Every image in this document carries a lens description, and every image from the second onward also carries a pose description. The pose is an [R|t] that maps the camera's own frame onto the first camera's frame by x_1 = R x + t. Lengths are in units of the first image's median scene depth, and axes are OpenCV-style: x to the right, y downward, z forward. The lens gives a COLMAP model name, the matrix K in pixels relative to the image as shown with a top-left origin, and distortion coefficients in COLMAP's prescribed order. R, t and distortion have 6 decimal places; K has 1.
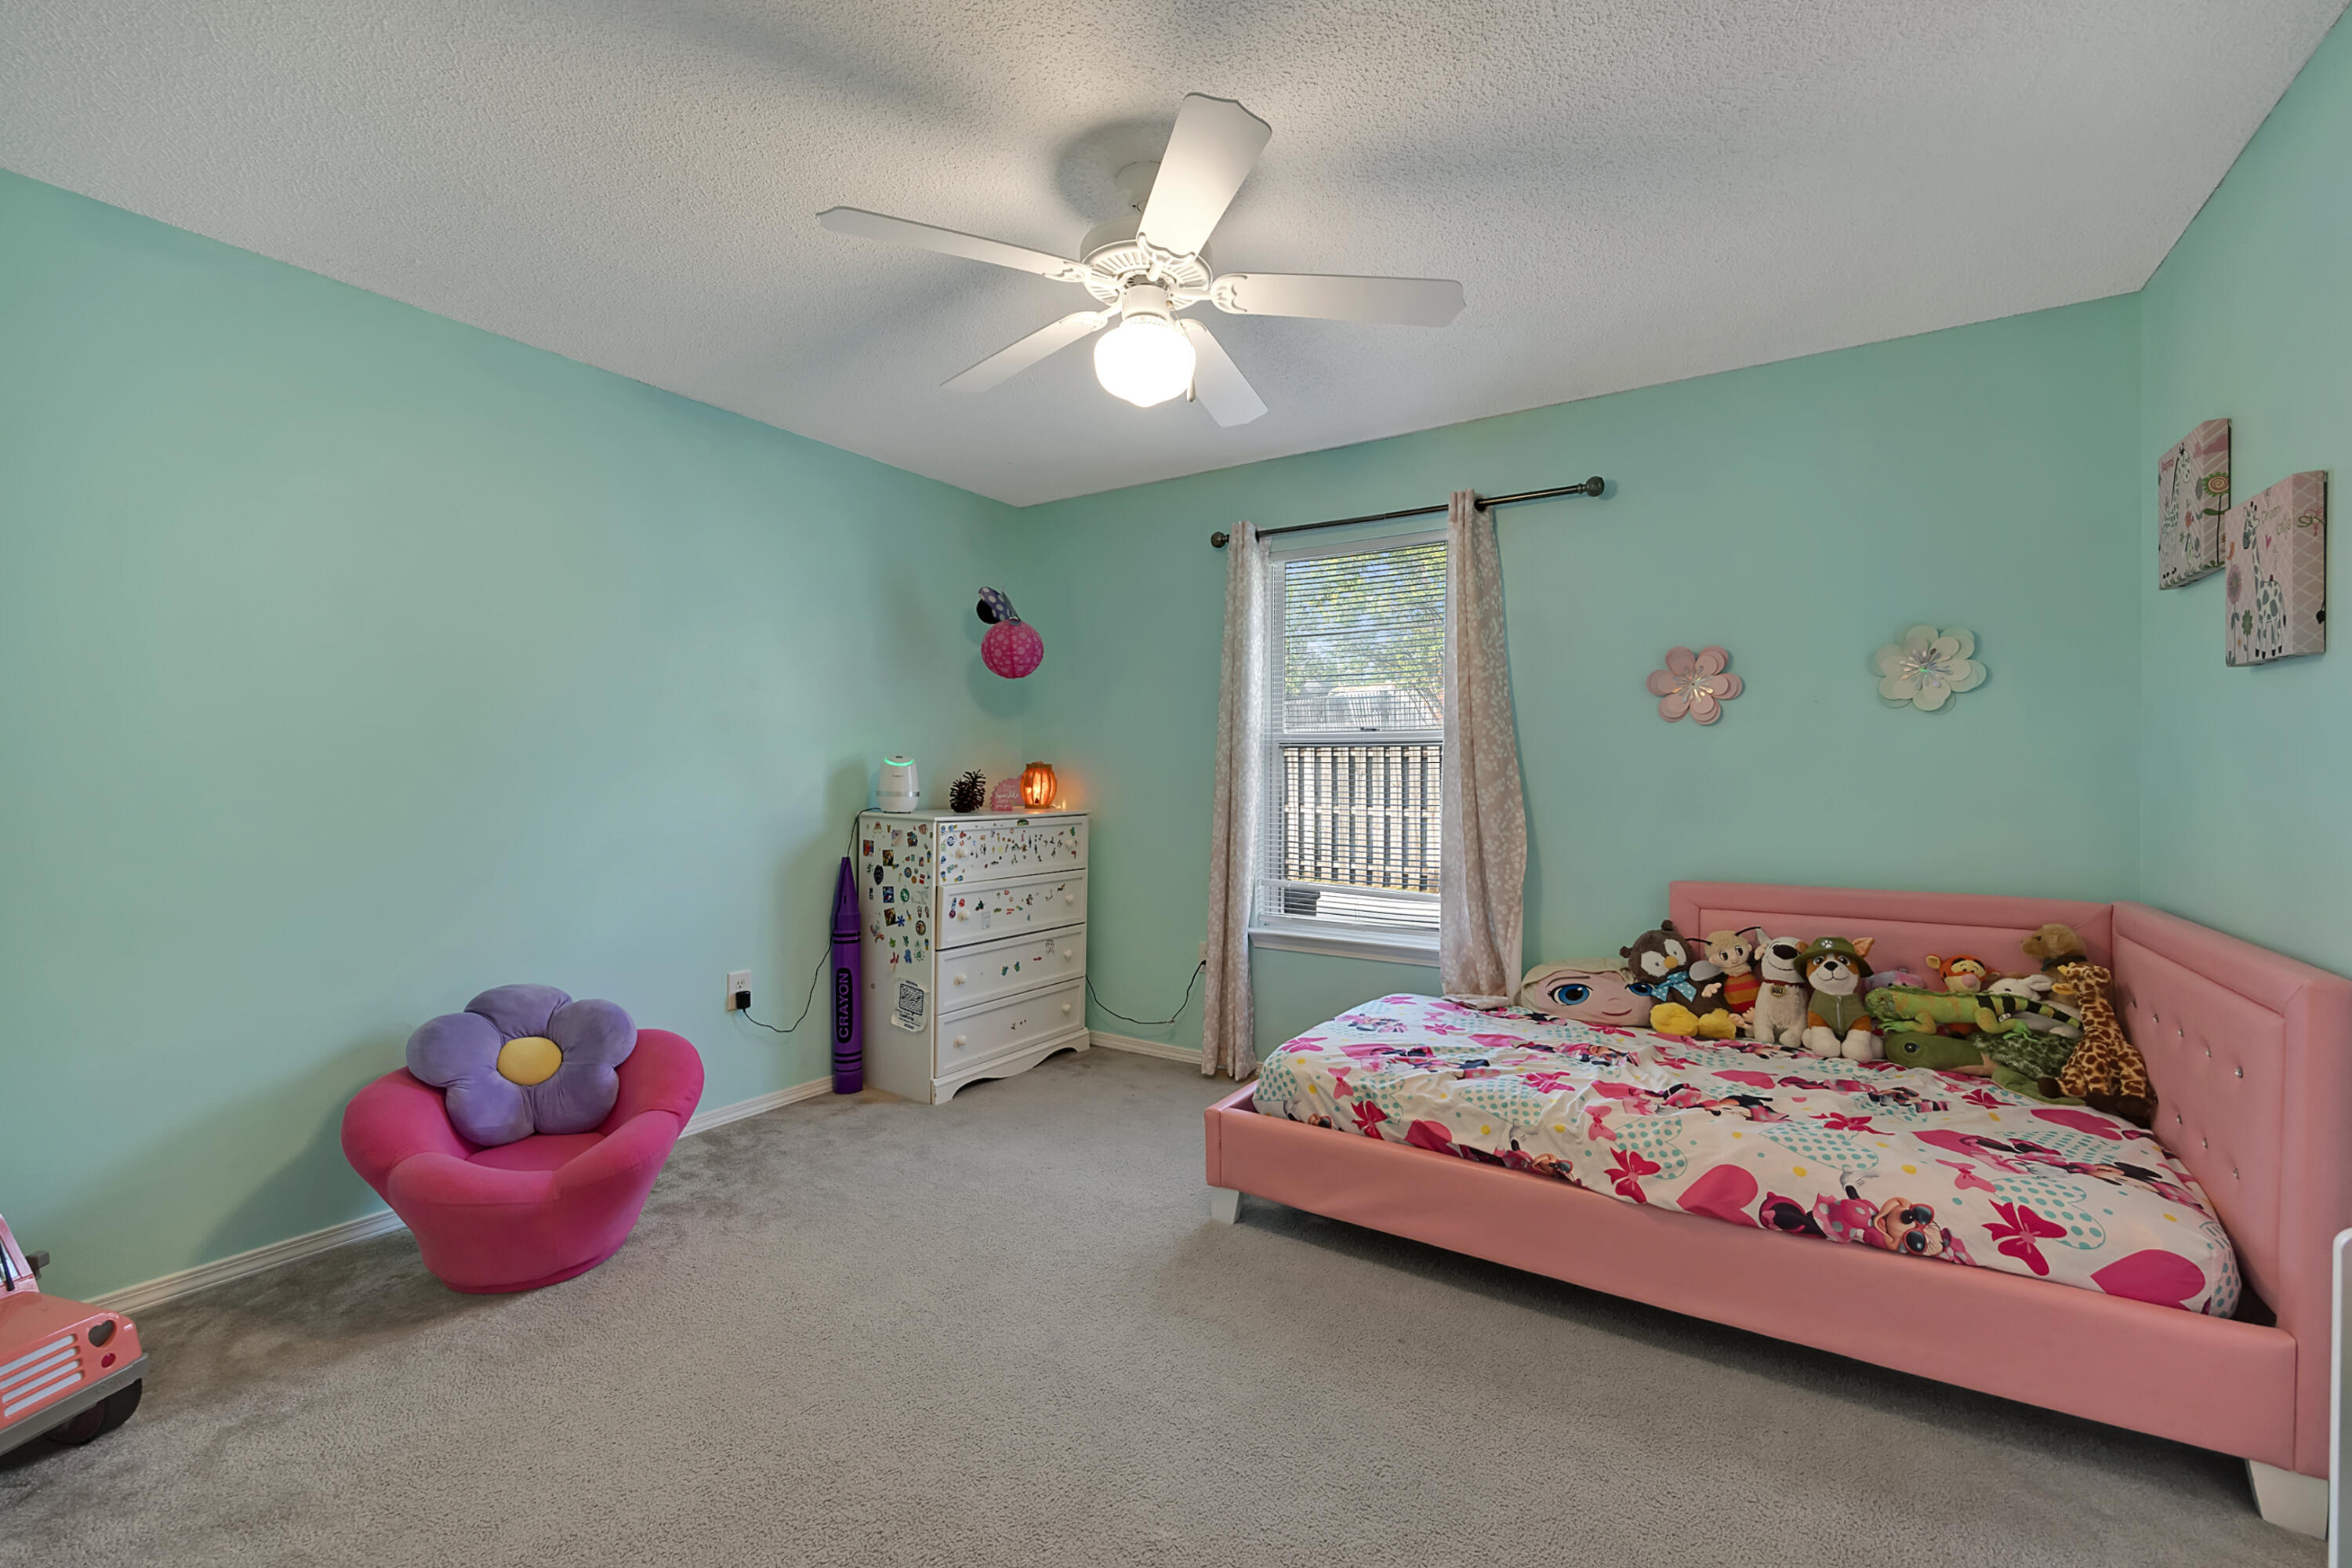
lens RADIAL K [[964.7, 0, 1188.7], [0, 964.7, 788.4], [0, 0, 1]] dist [-0.012335, -0.000278]
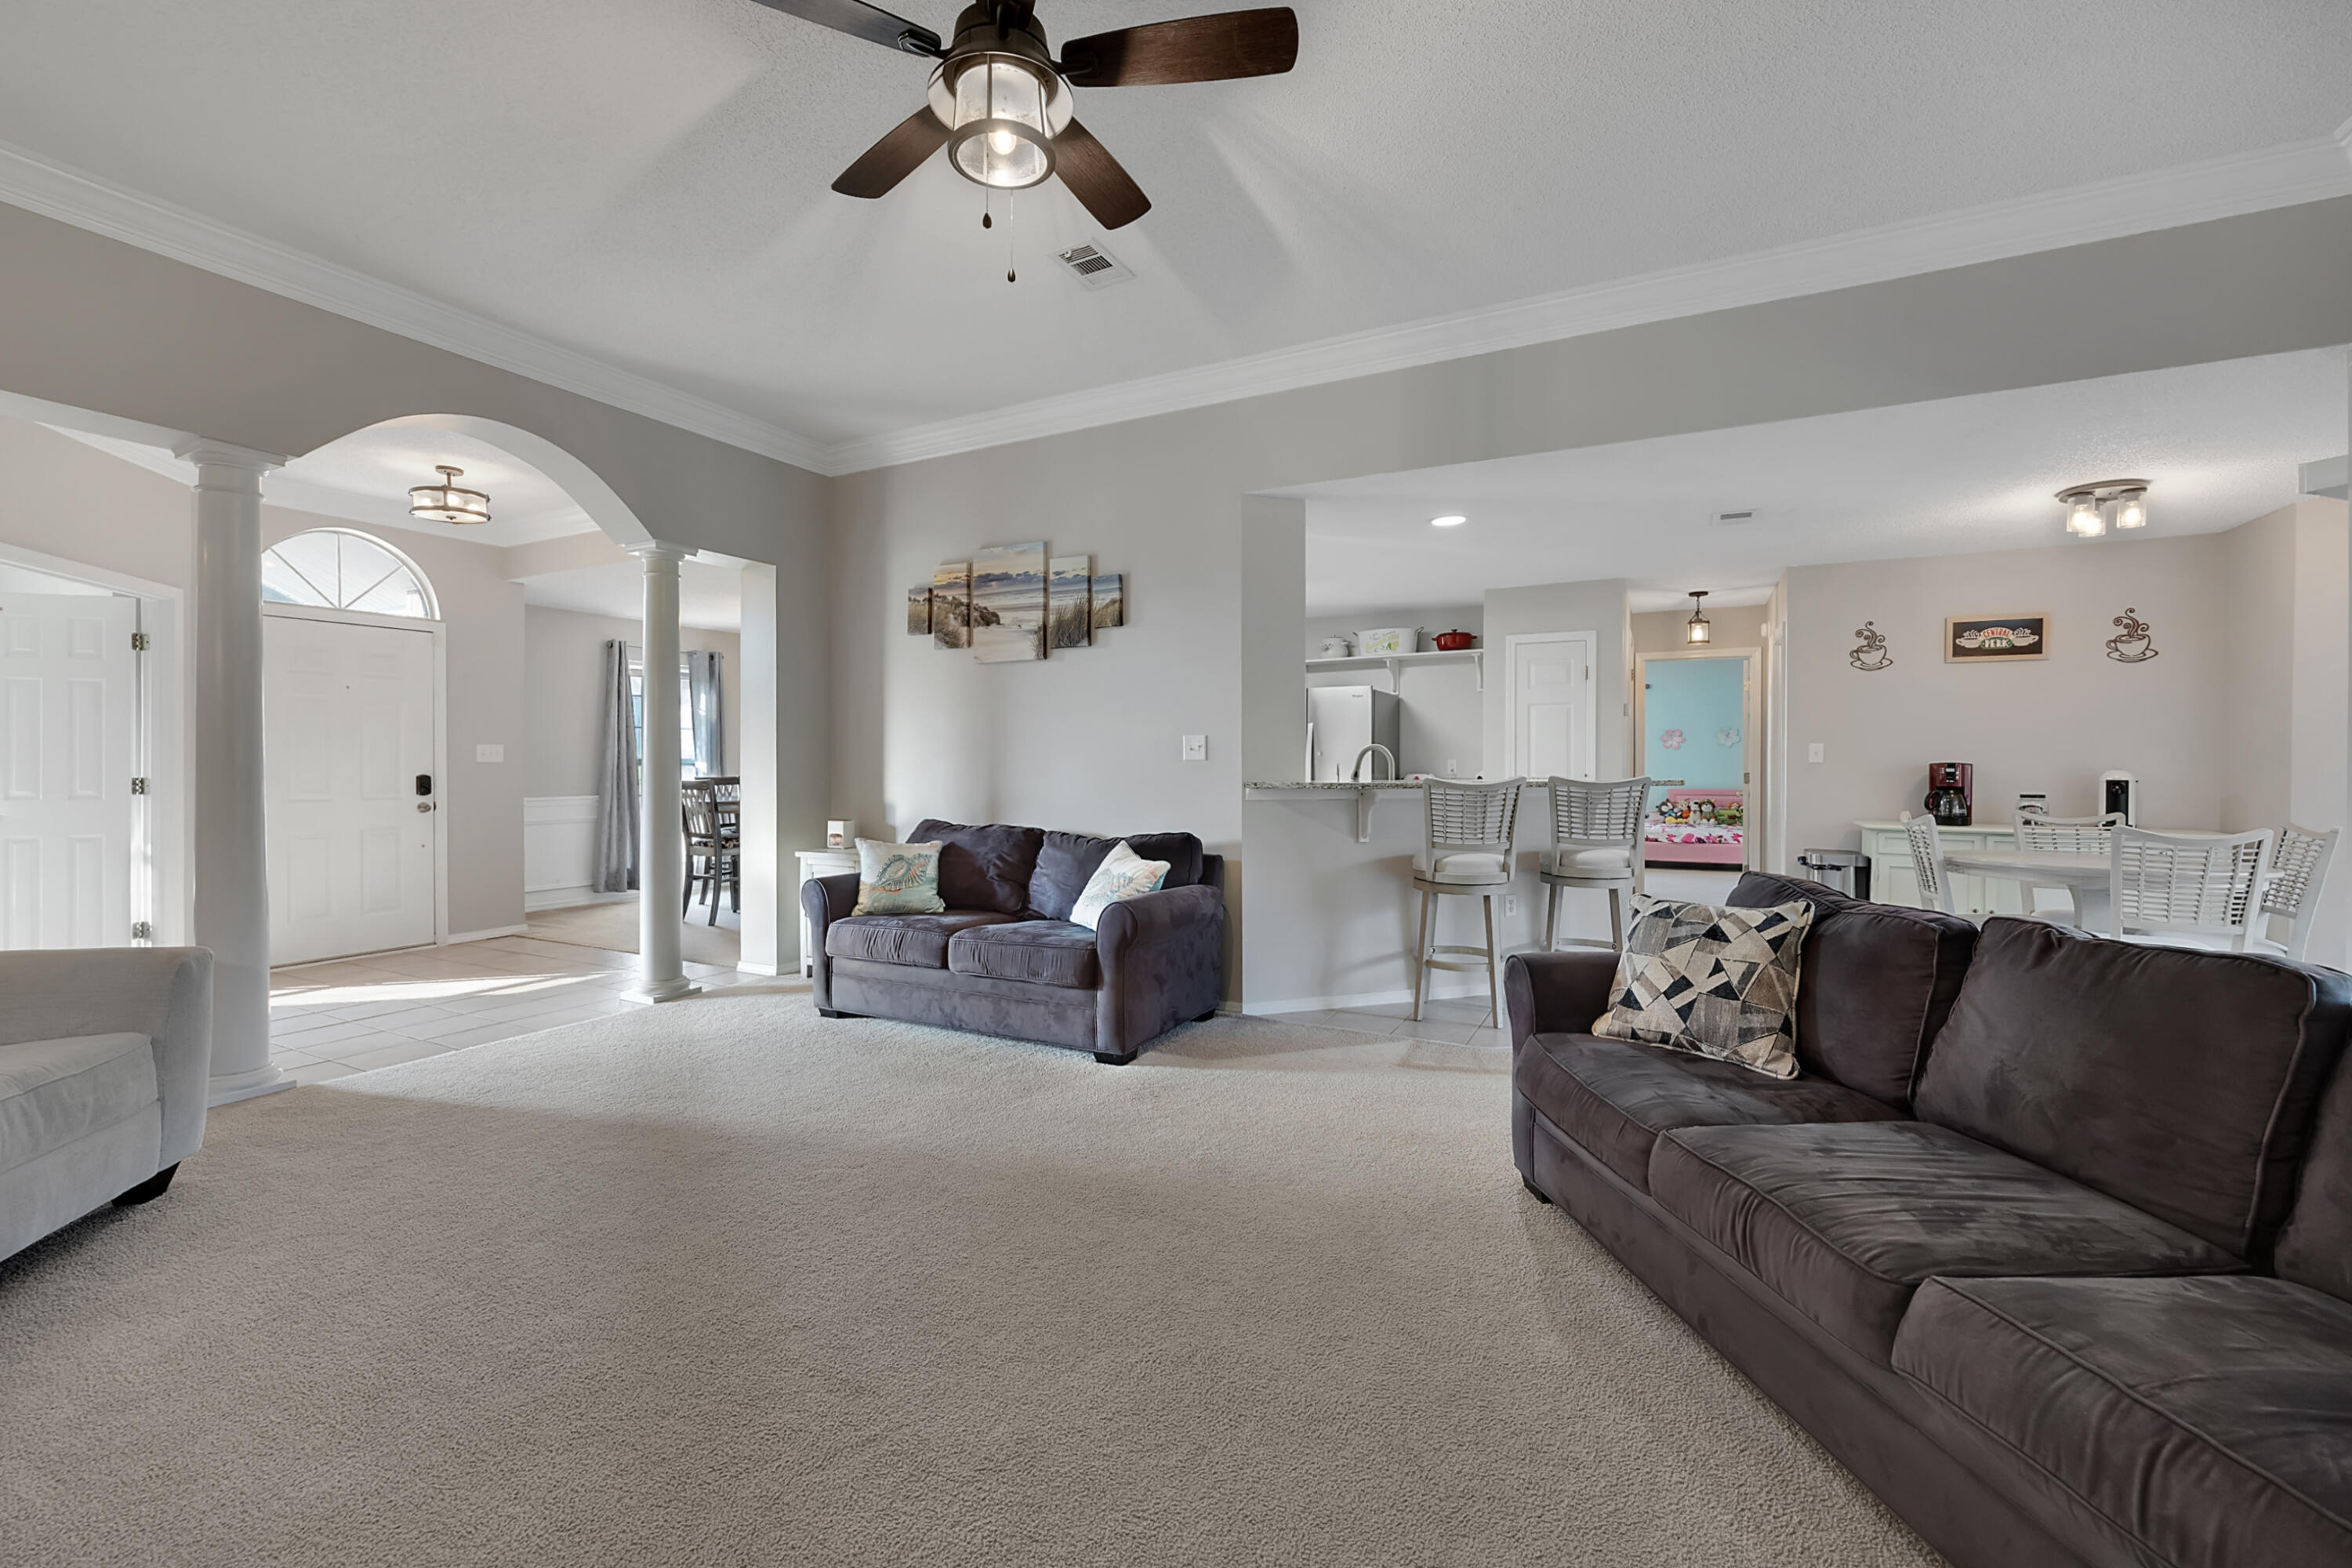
lens RADIAL K [[964.7, 0, 1161.0], [0, 964.7, 770.7], [0, 0, 1]] dist [-0.012335, -0.000278]
pose [[0.997190, 0.001071, 0.074904, -2.104104], [-0.000747, 0.999990, -0.004352, 0.043149], [-0.074908, 0.004284, 0.997181, -3.131784]]
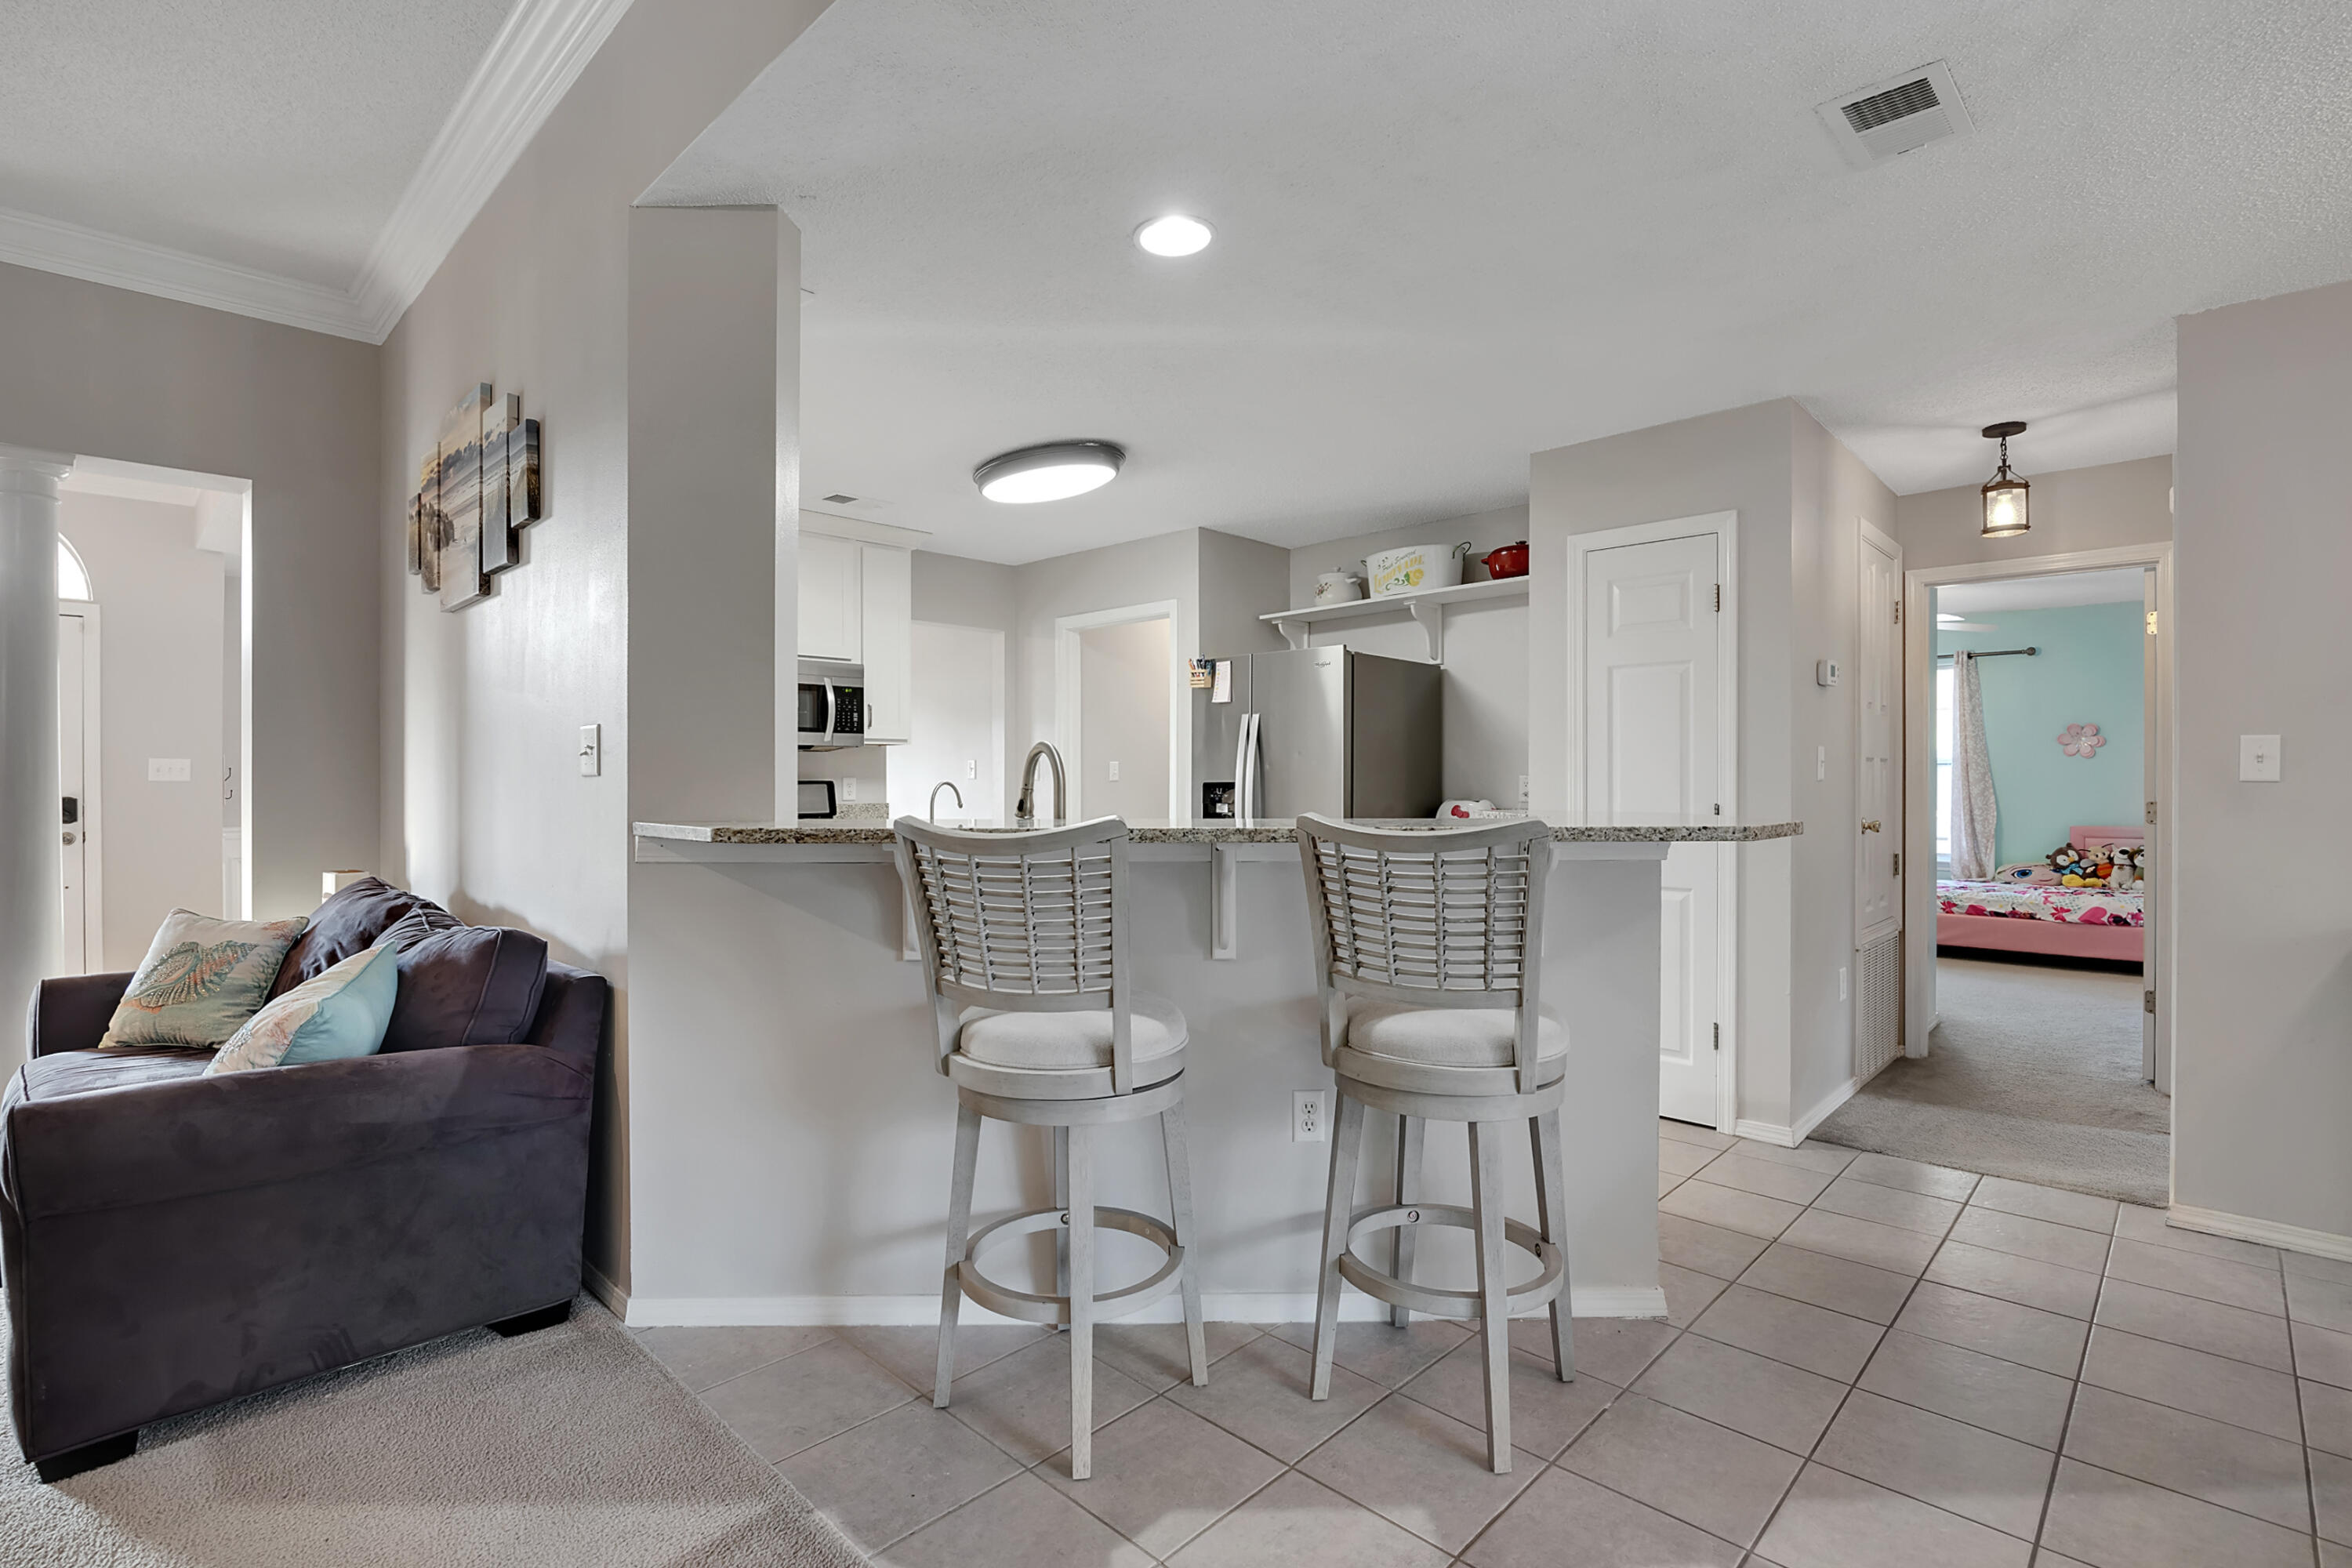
lens RADIAL K [[1109.7, 0, 1165.2], [0, 1109.7, 782.6], [0, 0, 1]] dist [-0.022075, 0.000627]
pose [[0.978757, 0.001306, -0.205021, -1.203702], [-0.003475, 0.999942, -0.010218, 0.029731], [0.204995, 0.010713, 0.978704, -2.229776]]
